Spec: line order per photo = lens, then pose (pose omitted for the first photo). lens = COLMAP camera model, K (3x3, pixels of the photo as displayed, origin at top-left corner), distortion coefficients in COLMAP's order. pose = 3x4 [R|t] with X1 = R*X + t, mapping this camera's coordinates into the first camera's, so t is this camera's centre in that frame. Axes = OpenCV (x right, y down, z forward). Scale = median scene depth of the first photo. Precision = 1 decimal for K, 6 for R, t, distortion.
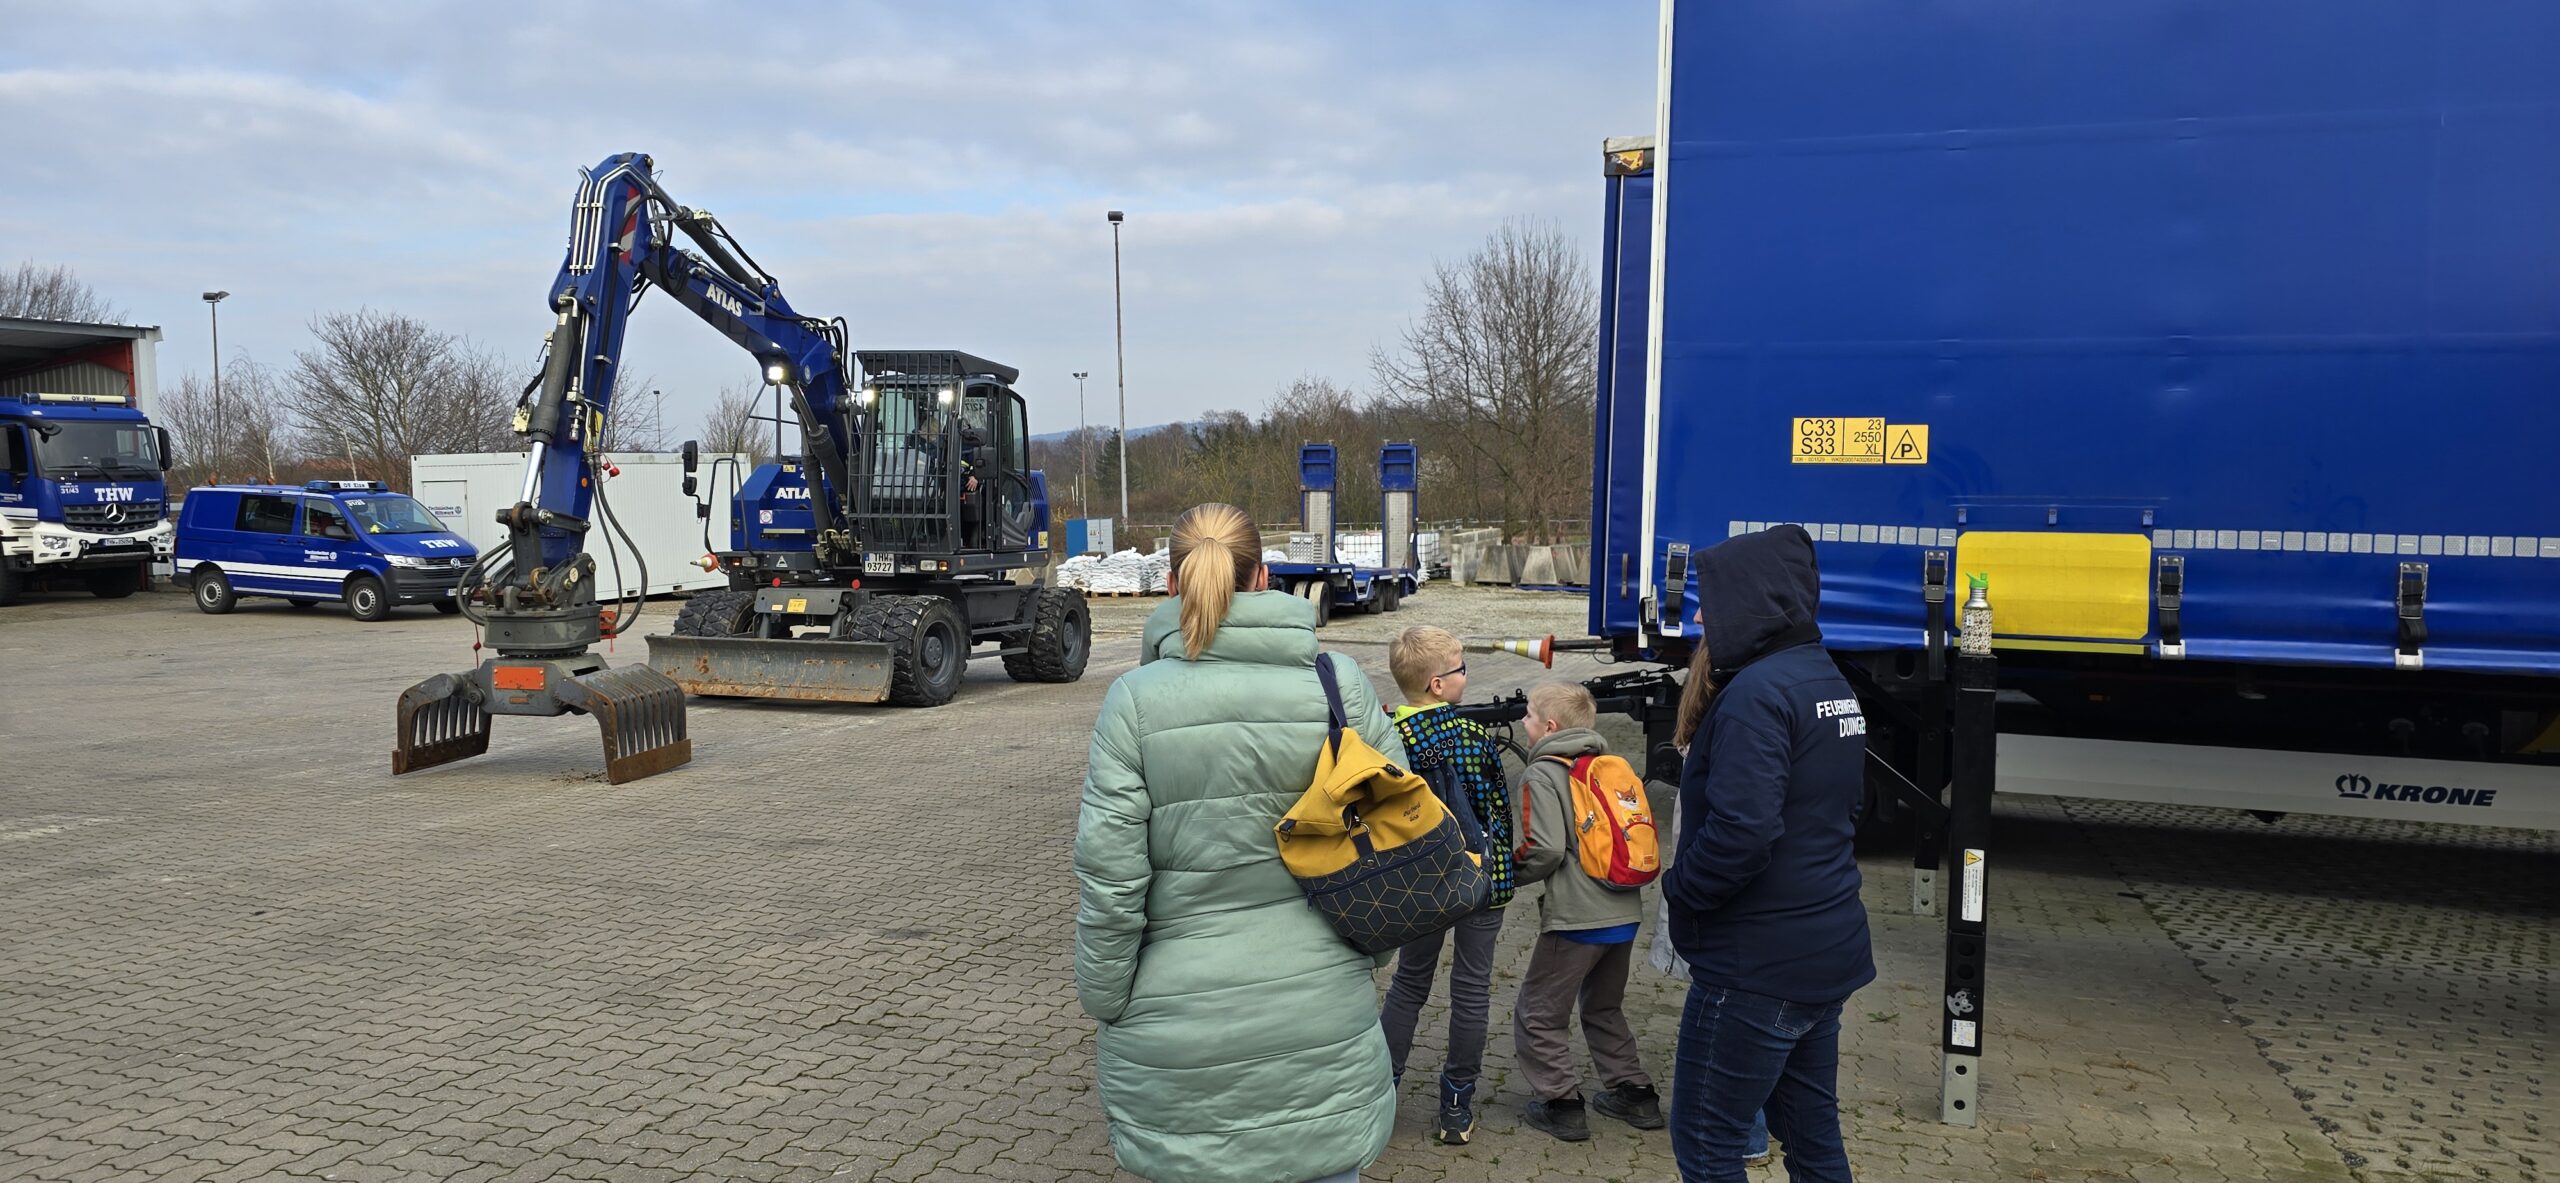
lens RADIAL K [[1750.8, 0, 1281.4], [0, 1750.8, 592.7], [0, 0, 1]] dist [0.013032, 0.001254]
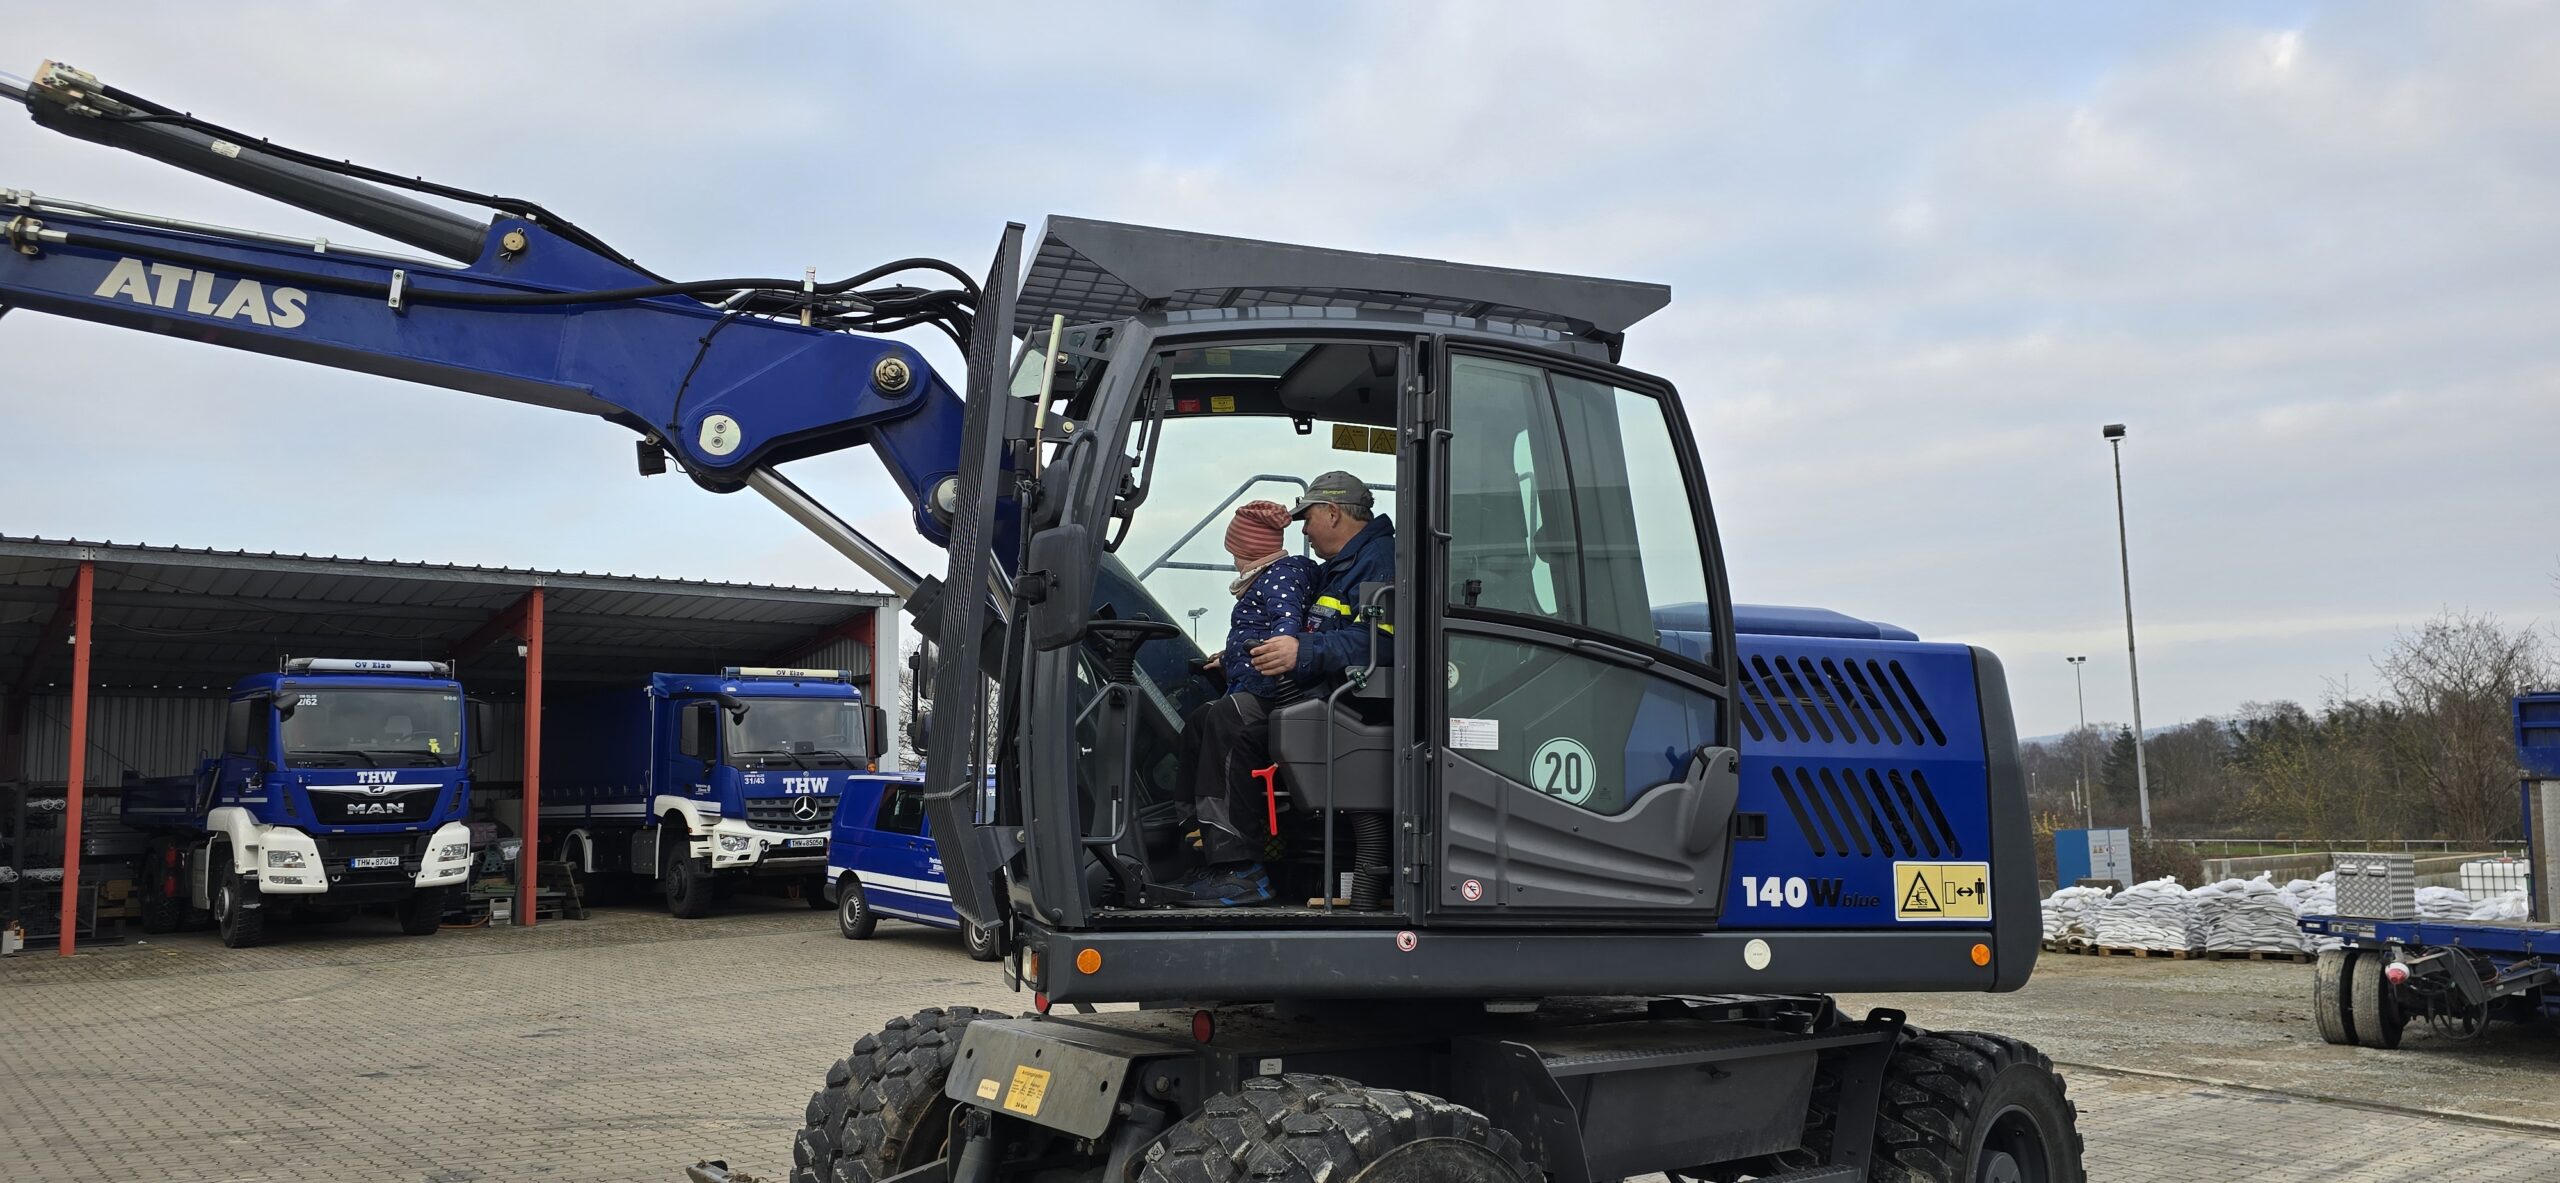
lens RADIAL K [[1750.8, 0, 1281.7], [0, 1750.8, 594.7], [0, 0, 1]] dist [0.013032, 0.001254]
pose [[0.857102, -0.058161, -0.511853, -0.039862], [-0.031609, 0.985796, -0.164944, -0.015082], [0.514176, 0.157553, 0.843089, 0.400801]]
